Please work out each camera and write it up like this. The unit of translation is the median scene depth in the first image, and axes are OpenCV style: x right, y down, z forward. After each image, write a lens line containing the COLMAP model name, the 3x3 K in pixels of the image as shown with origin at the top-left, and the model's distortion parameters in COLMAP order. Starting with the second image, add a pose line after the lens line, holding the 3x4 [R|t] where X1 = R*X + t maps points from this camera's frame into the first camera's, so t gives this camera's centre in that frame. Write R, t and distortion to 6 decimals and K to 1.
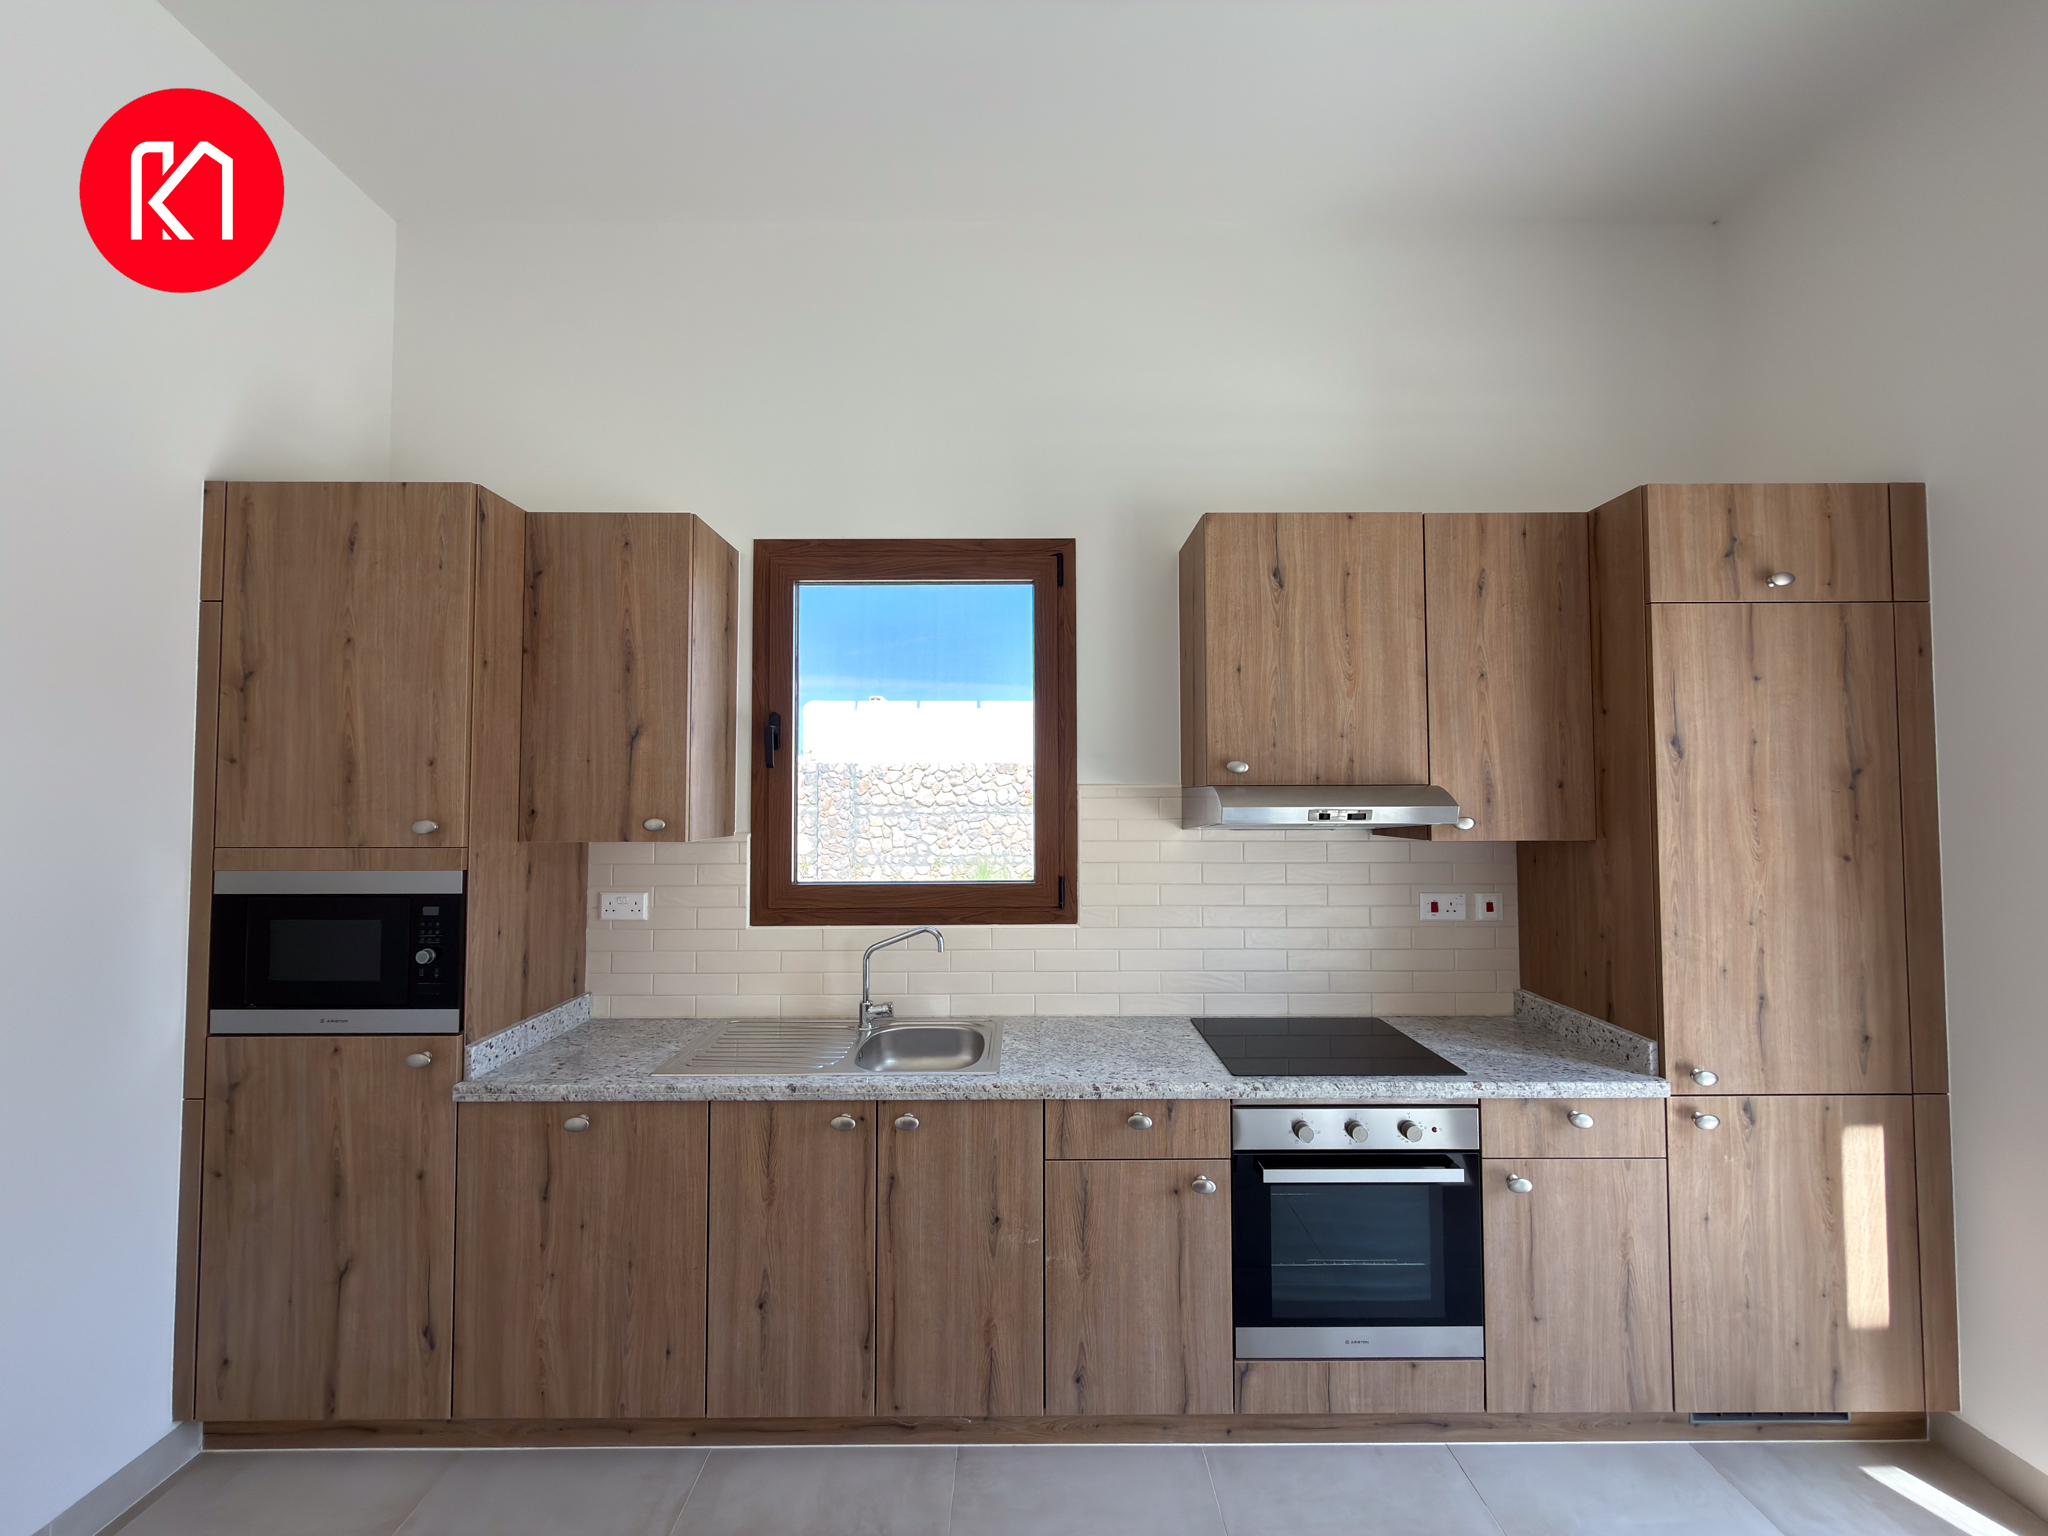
lens RADIAL K [[817.9, 0, 1024.0], [0, 817.9, 768.0], [0, 0, 1]] dist [0.000763, -0.000263]
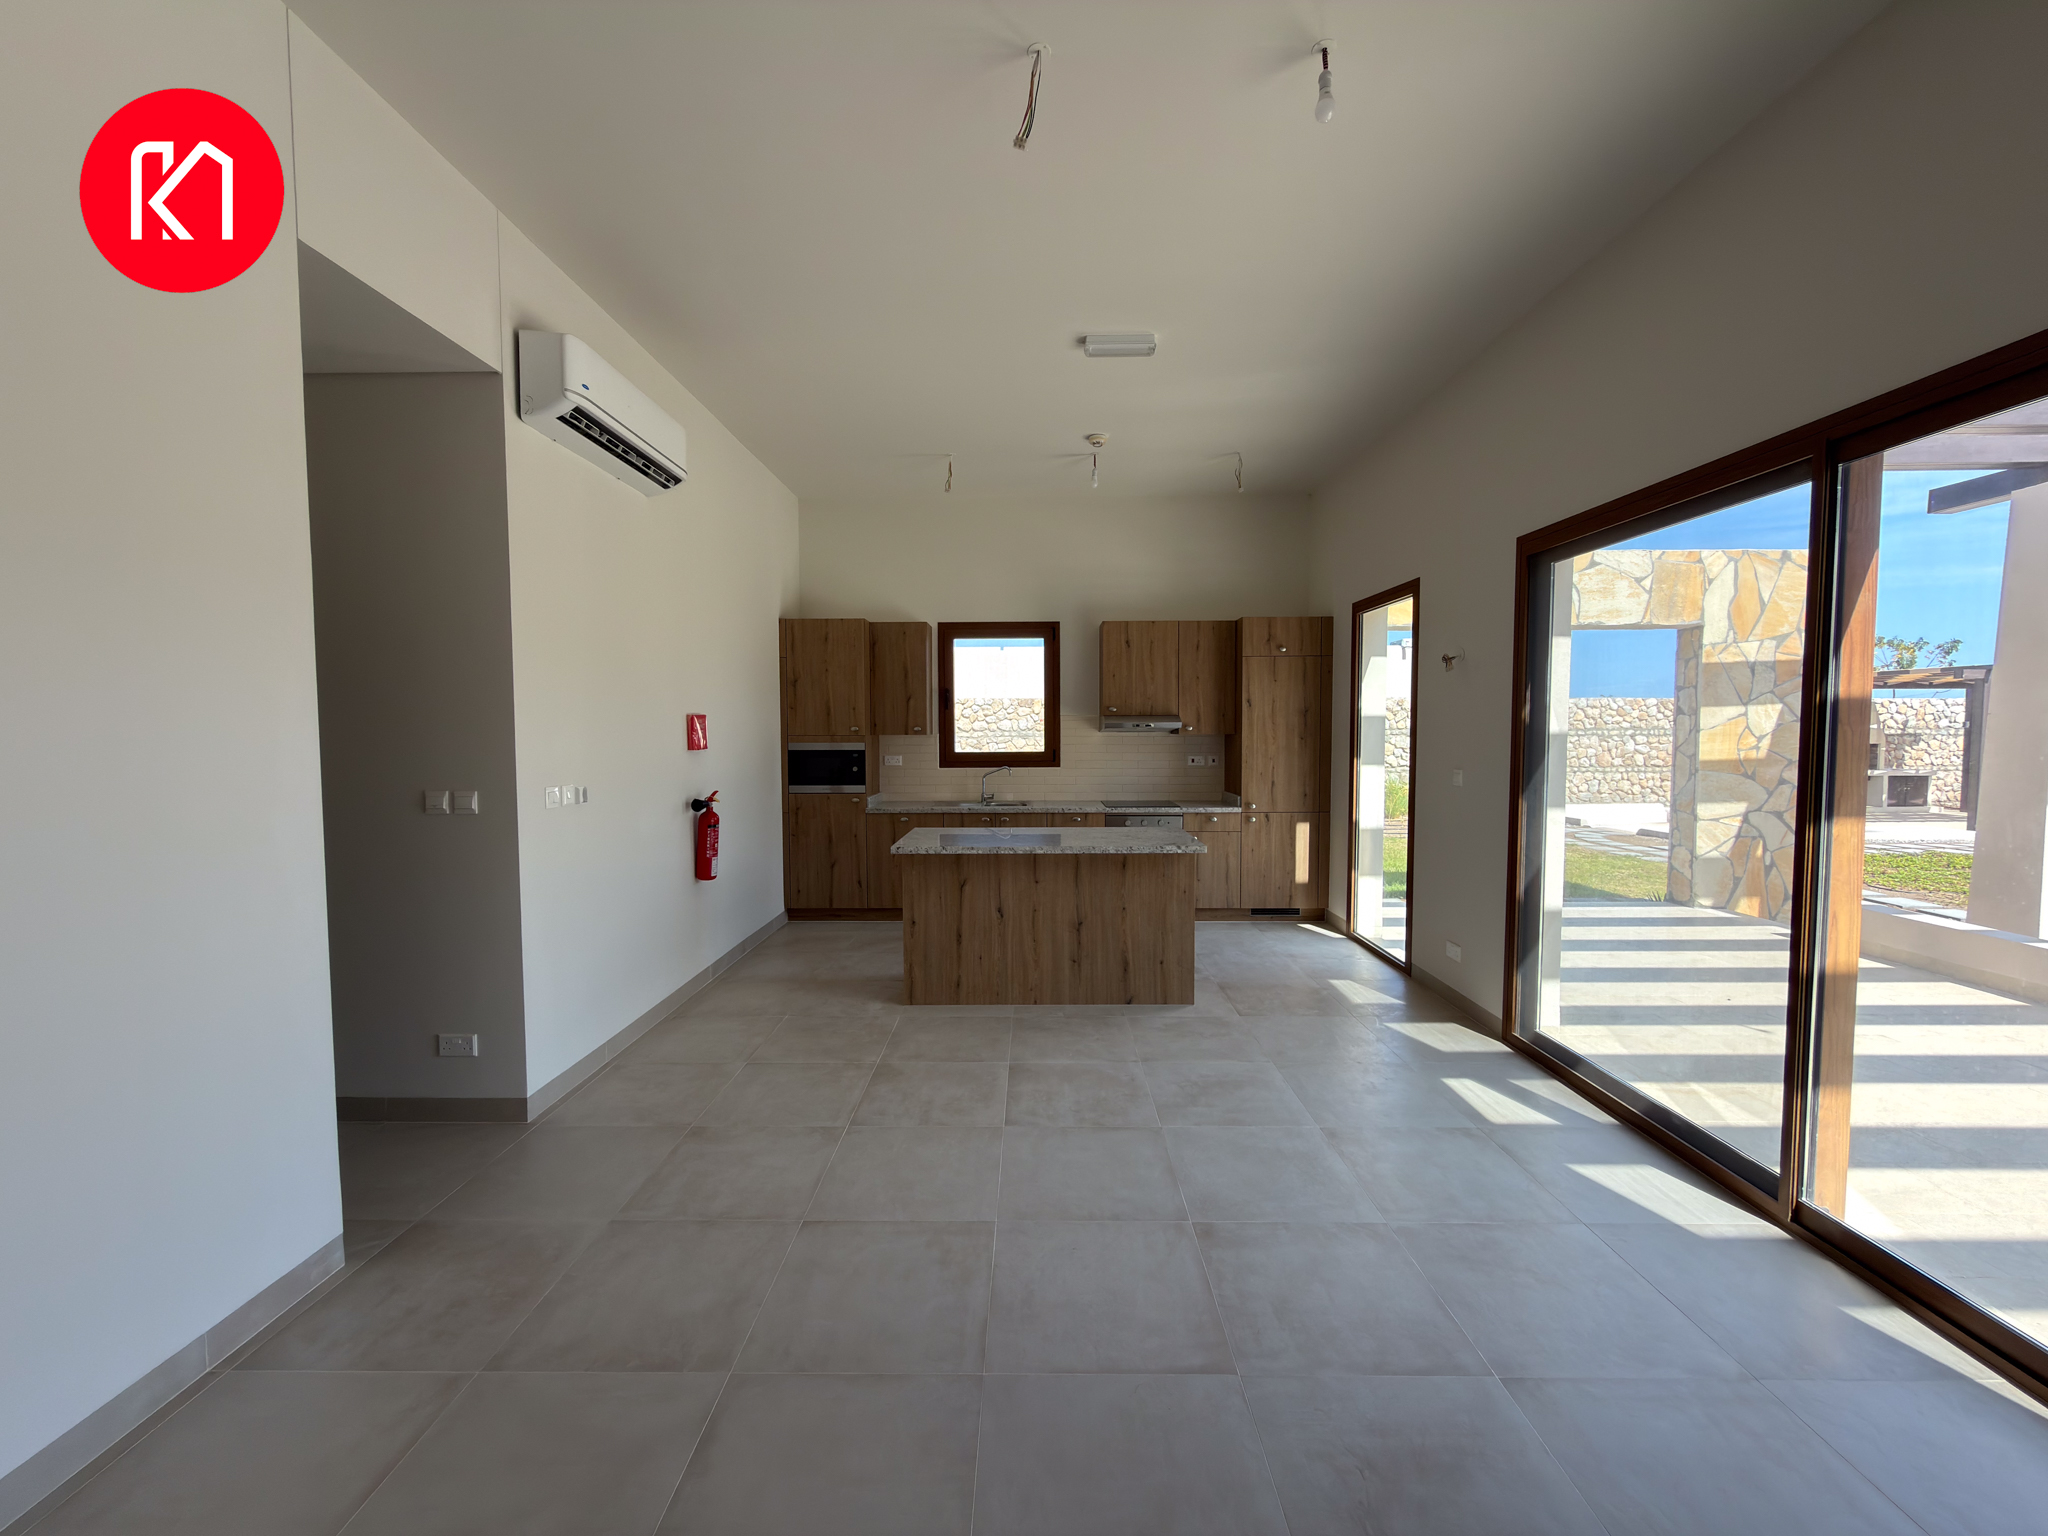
lens RADIAL K [[818.6, 0, 1029.8], [0, 818.6, 770.1], [0, 0, 1]] dist [0.000946, -0.000490]
pose [[0.999946, -0.000987, -0.010379, -0.008532], [0.001892, 0.996158, 0.087549, -0.041027], [0.010253, -0.087564, 0.996106, -1.953202]]
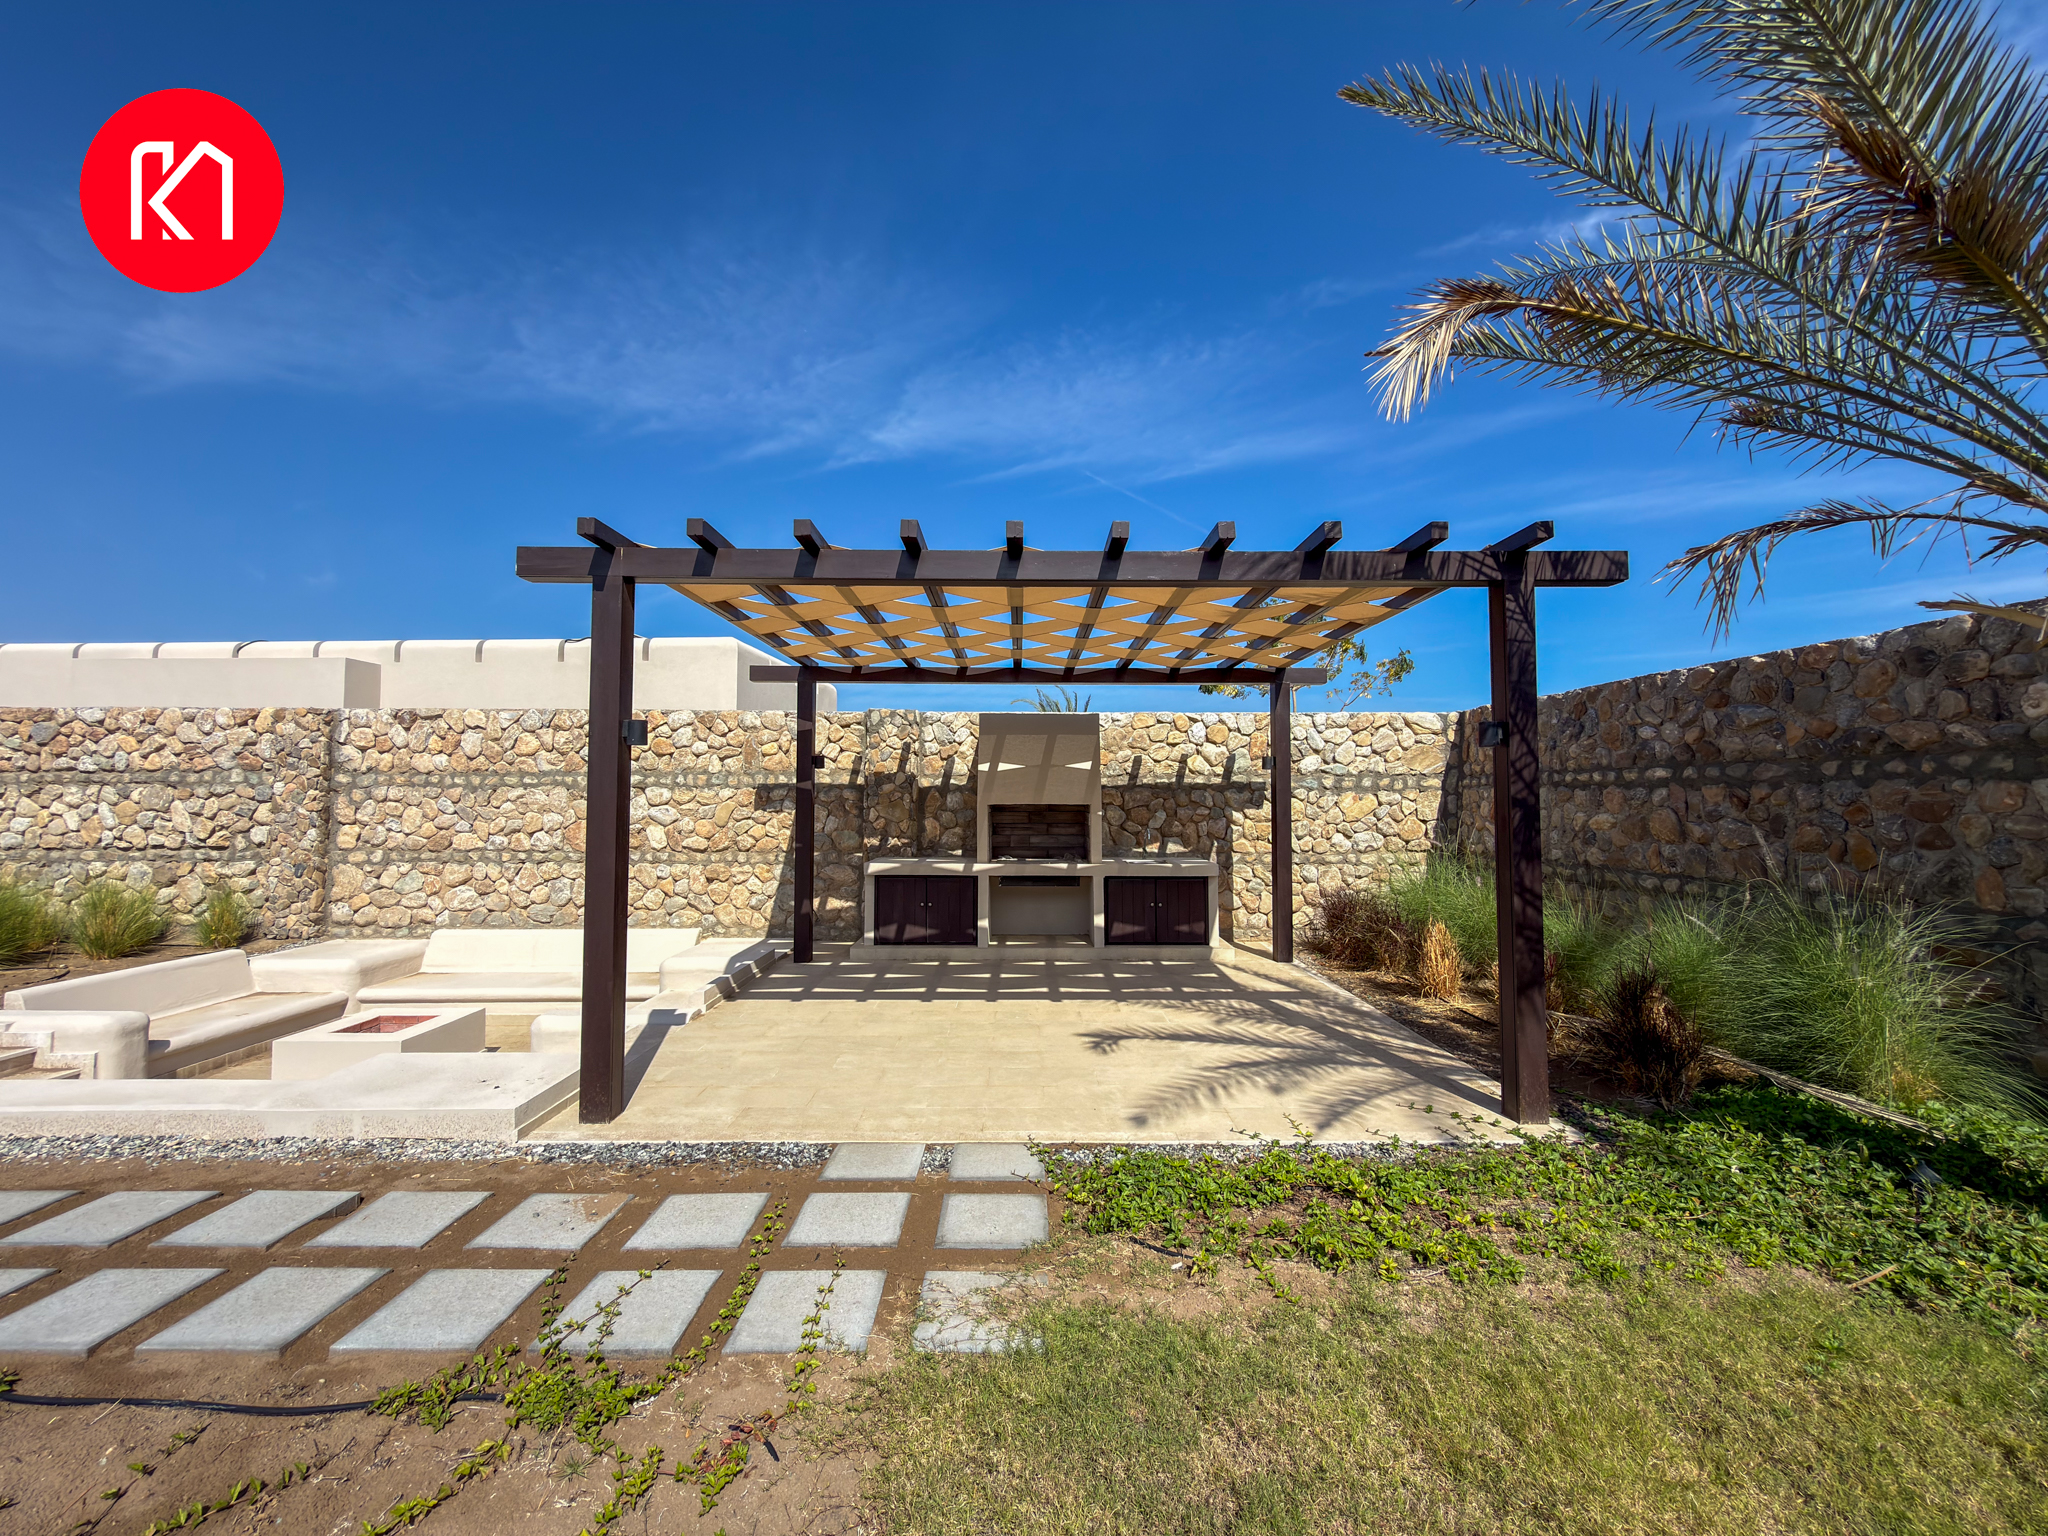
lens RADIAL K [[831.0, 0, 1016.2], [0, 831.0, 769.9], [0, 0, 1]] dist [0.001613, -0.000412]
pose [[0.998872, 0.001175, -0.047467, 7.894975], [-0.001023, 0.999994, 0.003218, 0.245760], [0.047470, -0.003166, 0.998868, 2.337933]]
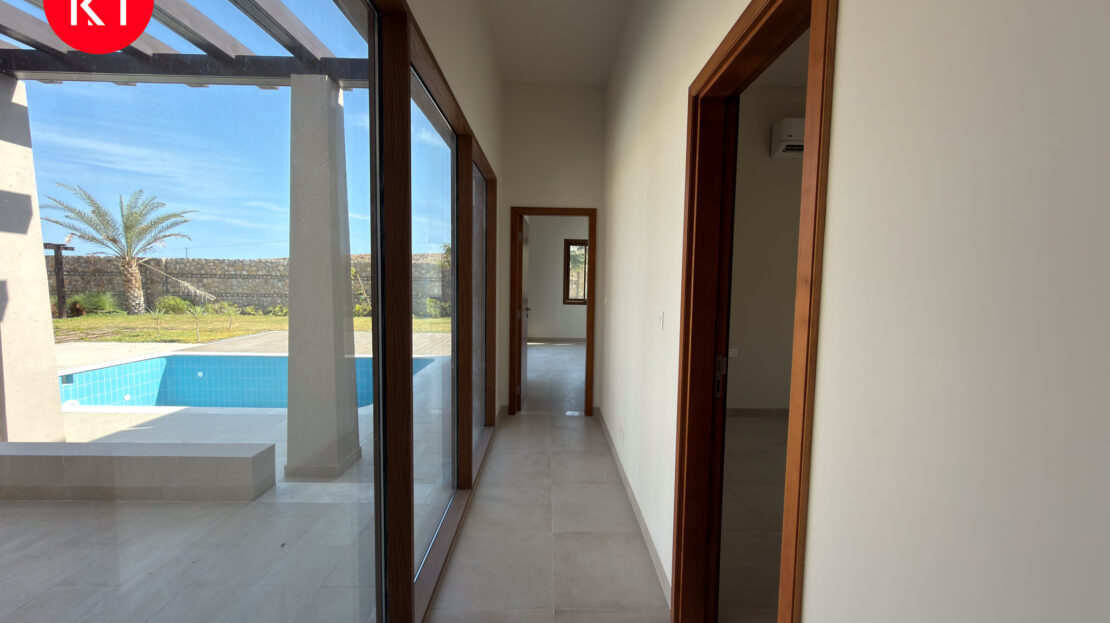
lens RADIAL K [[441.7, 0, 556.7], [0, 441.7, 312.3], [0, 0, 1]] dist [-0.000306, -0.000358]
pose [[-0.012409, -0.070803, 0.997413, 1.282772], [-0.053584, 0.996104, 0.070044, -0.089145], [-0.998486, -0.052576, -0.016155, -4.113154]]
